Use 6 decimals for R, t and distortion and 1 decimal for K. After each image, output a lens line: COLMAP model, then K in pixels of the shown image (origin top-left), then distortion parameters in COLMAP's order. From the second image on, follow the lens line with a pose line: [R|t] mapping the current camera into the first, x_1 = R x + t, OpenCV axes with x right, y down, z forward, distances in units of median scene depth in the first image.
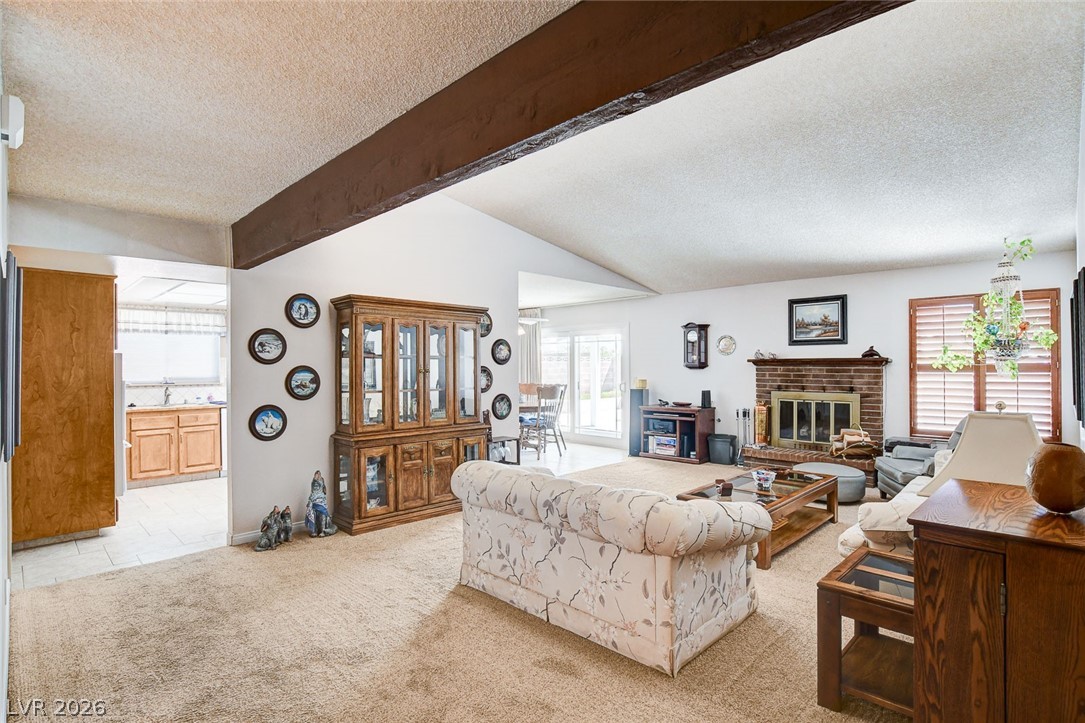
lens RADIAL K [[538.4, 0, 546.4], [0, 538.4, 366.1], [0, 0, 1]] dist [-0.017976, 0.000307]
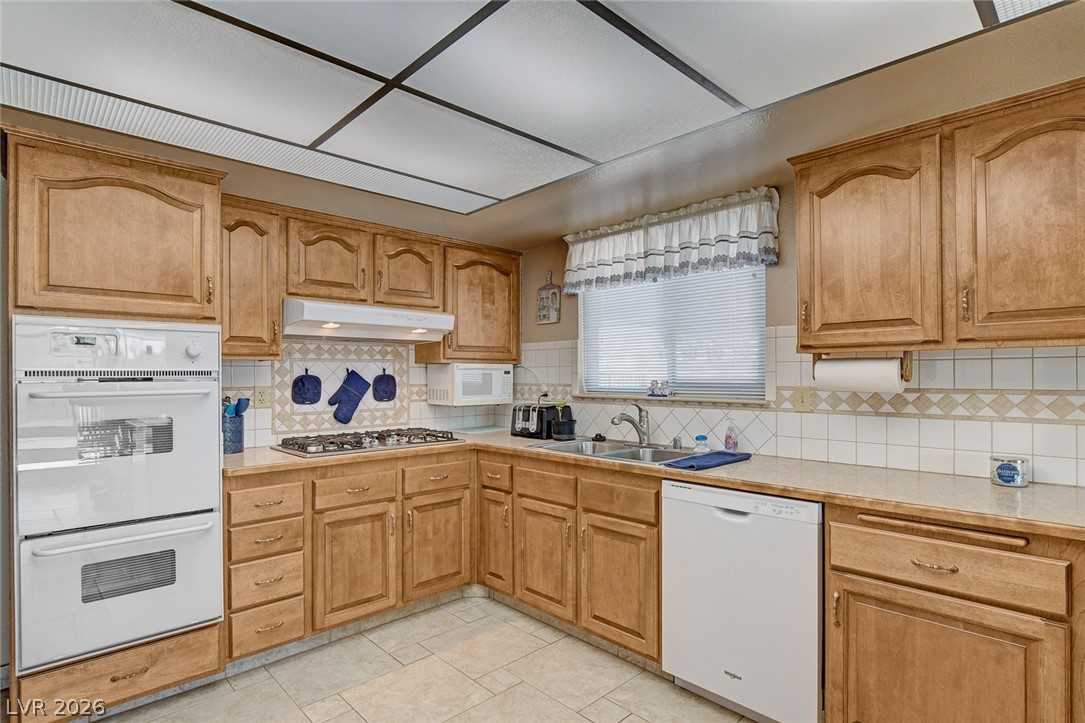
lens RADIAL K [[552.5, 0, 546.3], [0, 552.5, 373.0], [0, 0, 1]] dist [-0.020148, 0.000184]
pose [[-0.022514, 0.005001, -0.999734, -0.260098], [0.004315, 0.999979, 0.004905, 0.011751], [0.999737, -0.004204, -0.022535, 0.899276]]
